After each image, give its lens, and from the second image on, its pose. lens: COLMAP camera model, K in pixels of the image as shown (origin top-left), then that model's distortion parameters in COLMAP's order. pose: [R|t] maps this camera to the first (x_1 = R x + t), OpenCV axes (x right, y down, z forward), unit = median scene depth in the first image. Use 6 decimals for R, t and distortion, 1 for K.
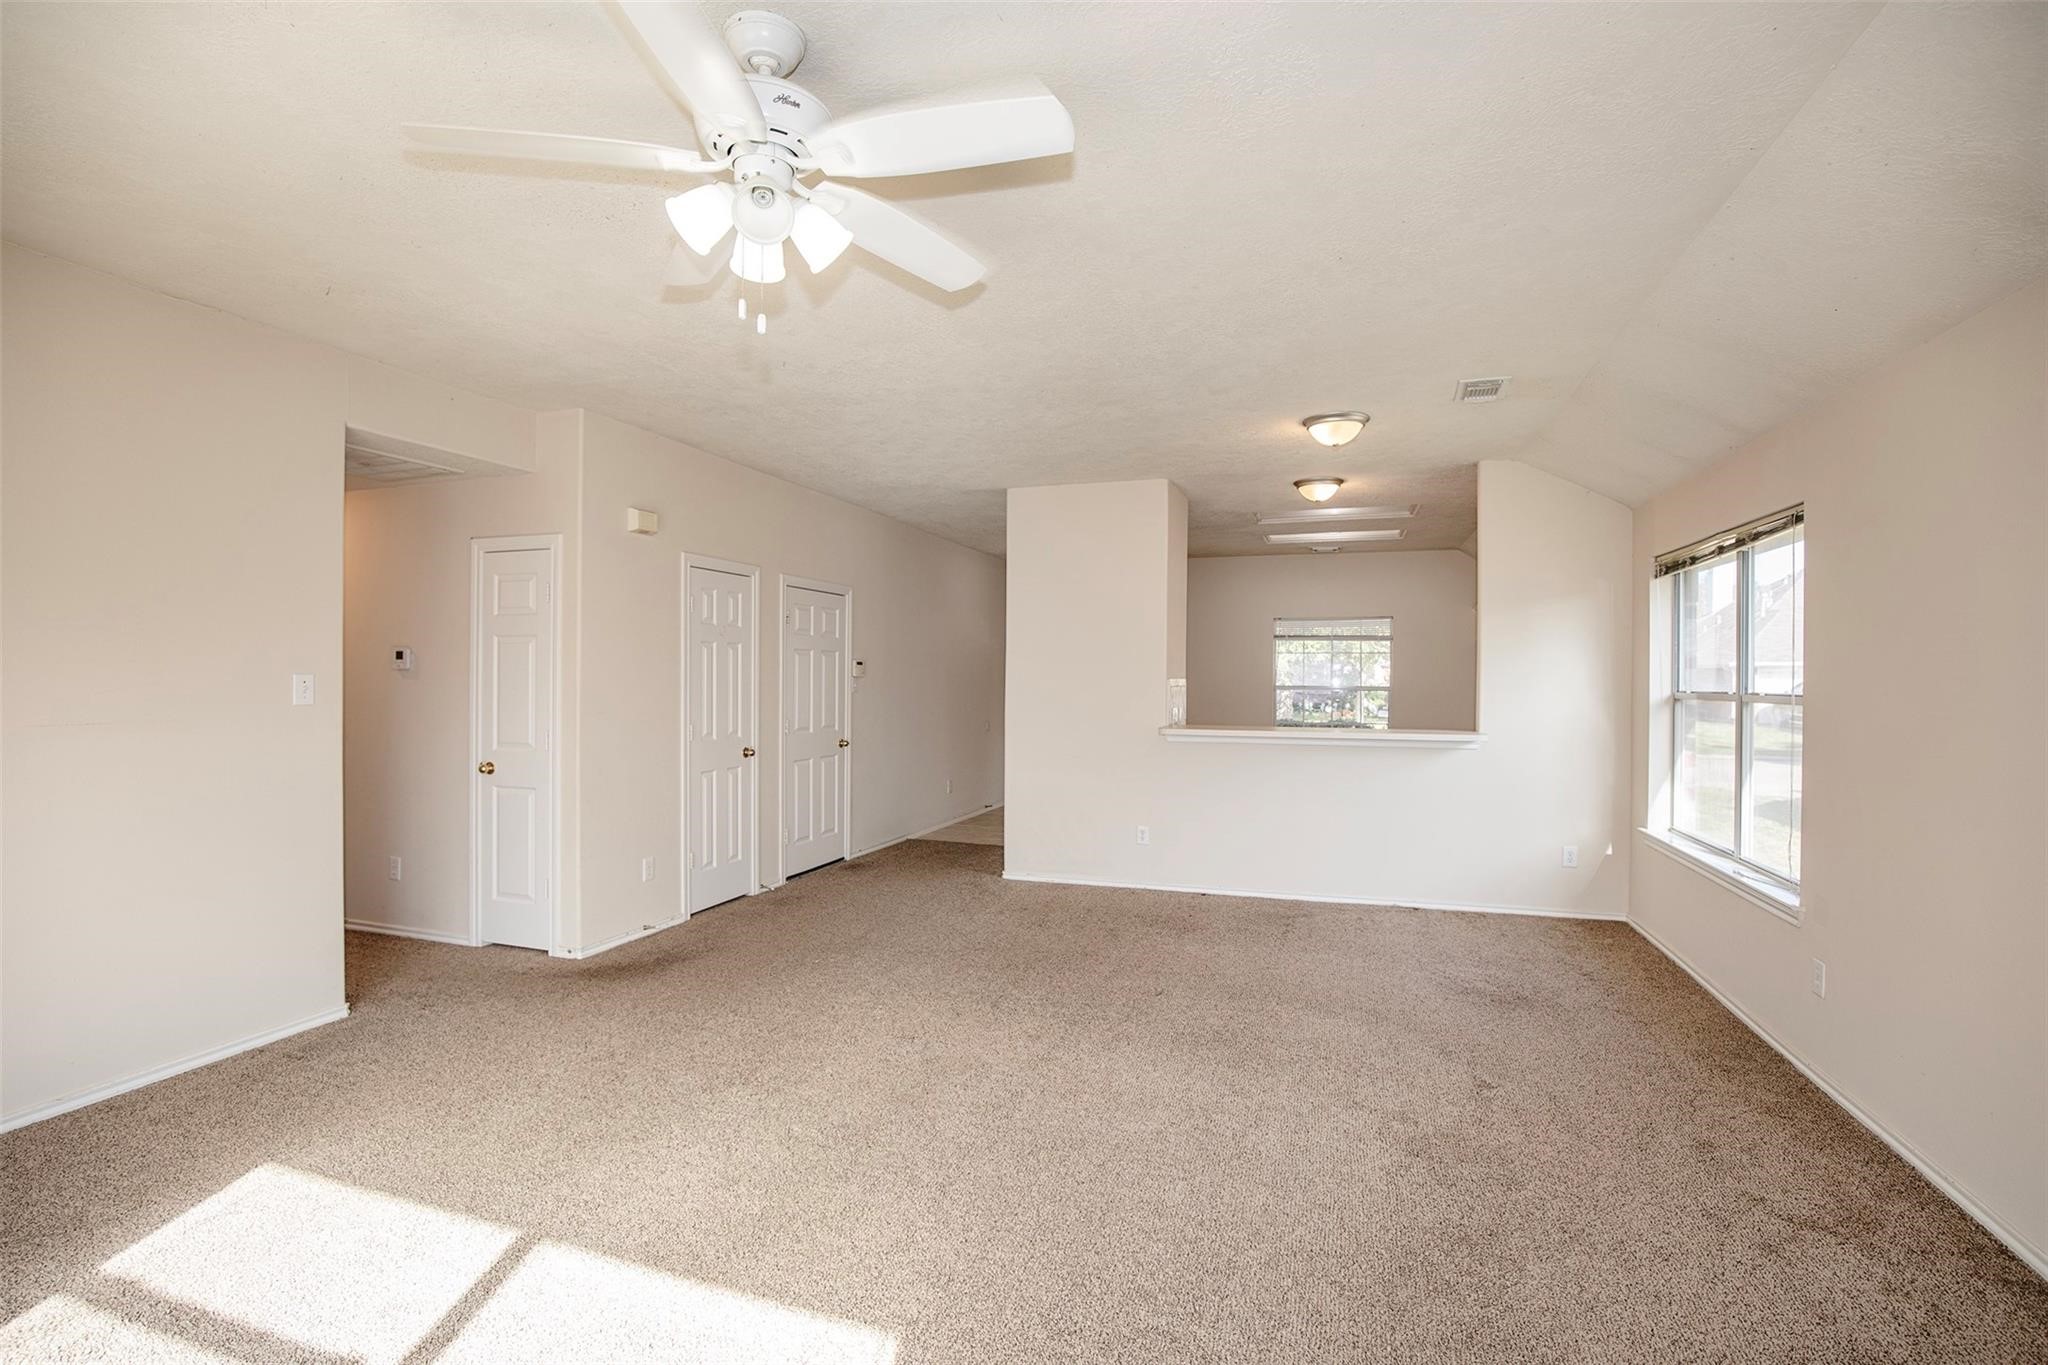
lens RADIAL K [[932.3, 0, 1025.2], [0, 932.3, 687.8], [0, 0, 1]] dist [-0.034062, 0.005161]
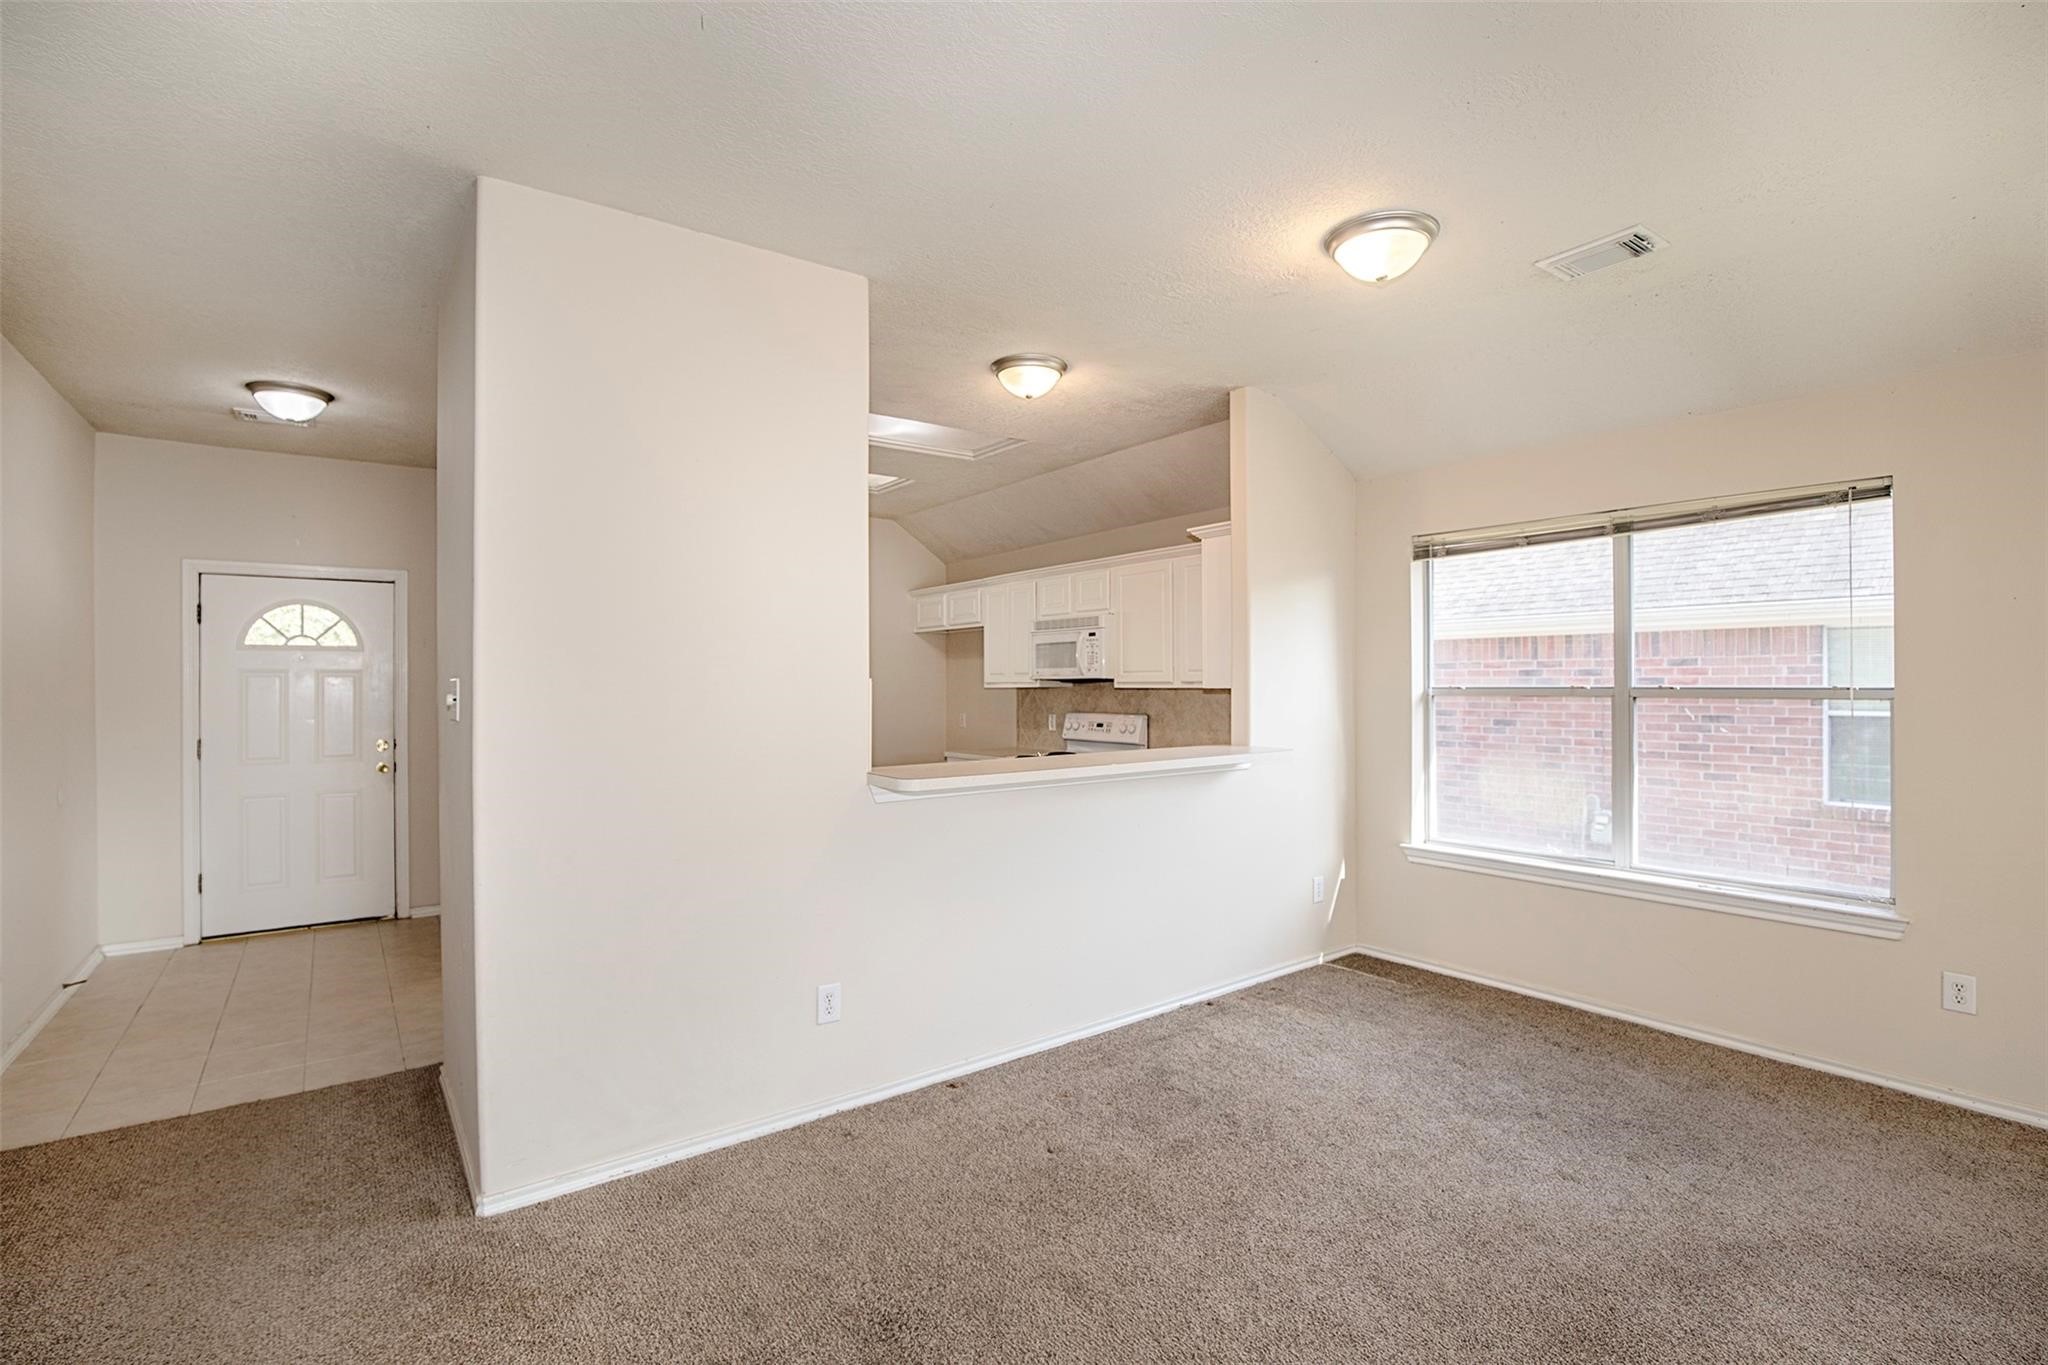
lens RADIAL K [[932.3, 0, 1029.6], [0, 932.3, 685.3], [0, 0, 1]] dist [-0.034062, 0.005161]
pose [[0.568113, -0.006062, 0.822928, -0.253946], [0.016779, 0.999850, -0.004219, -0.001837], [-0.822779, 0.016205, 0.568130, 0.789329]]
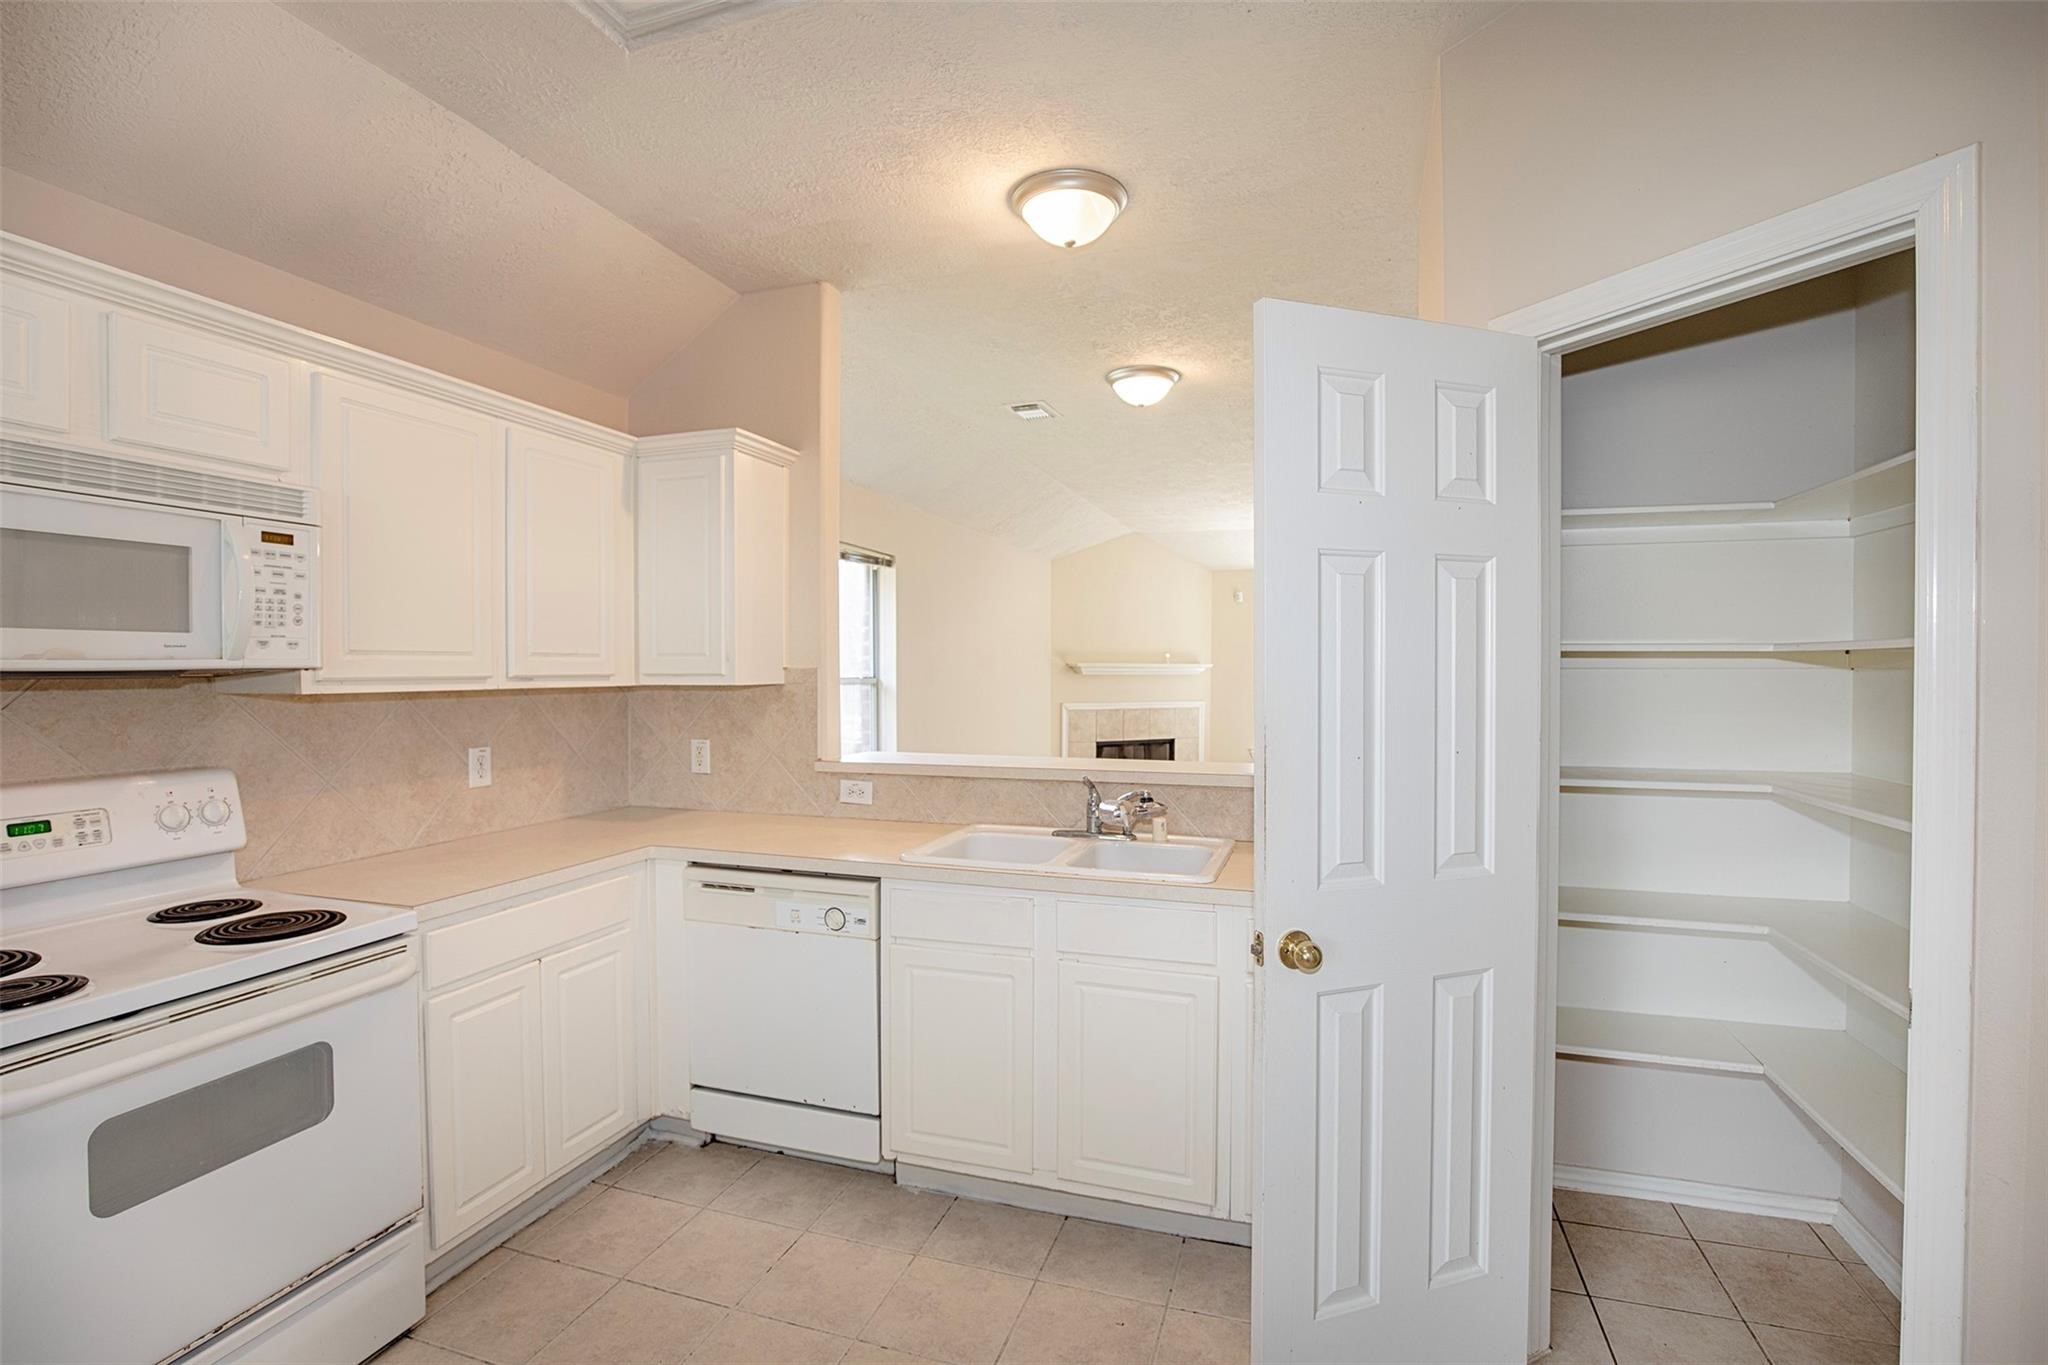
lens RADIAL K [[932.3, 0, 1034.0], [0, 932.3, 681.9], [0, 0, 1]] dist [-0.034062, 0.005161]
pose [[-0.999925, -0.005930, -0.010715, 0.407926], [-0.006256, 0.999511, 0.030651, -0.021563], [0.010528, 0.030716, -0.999473, 1.731724]]
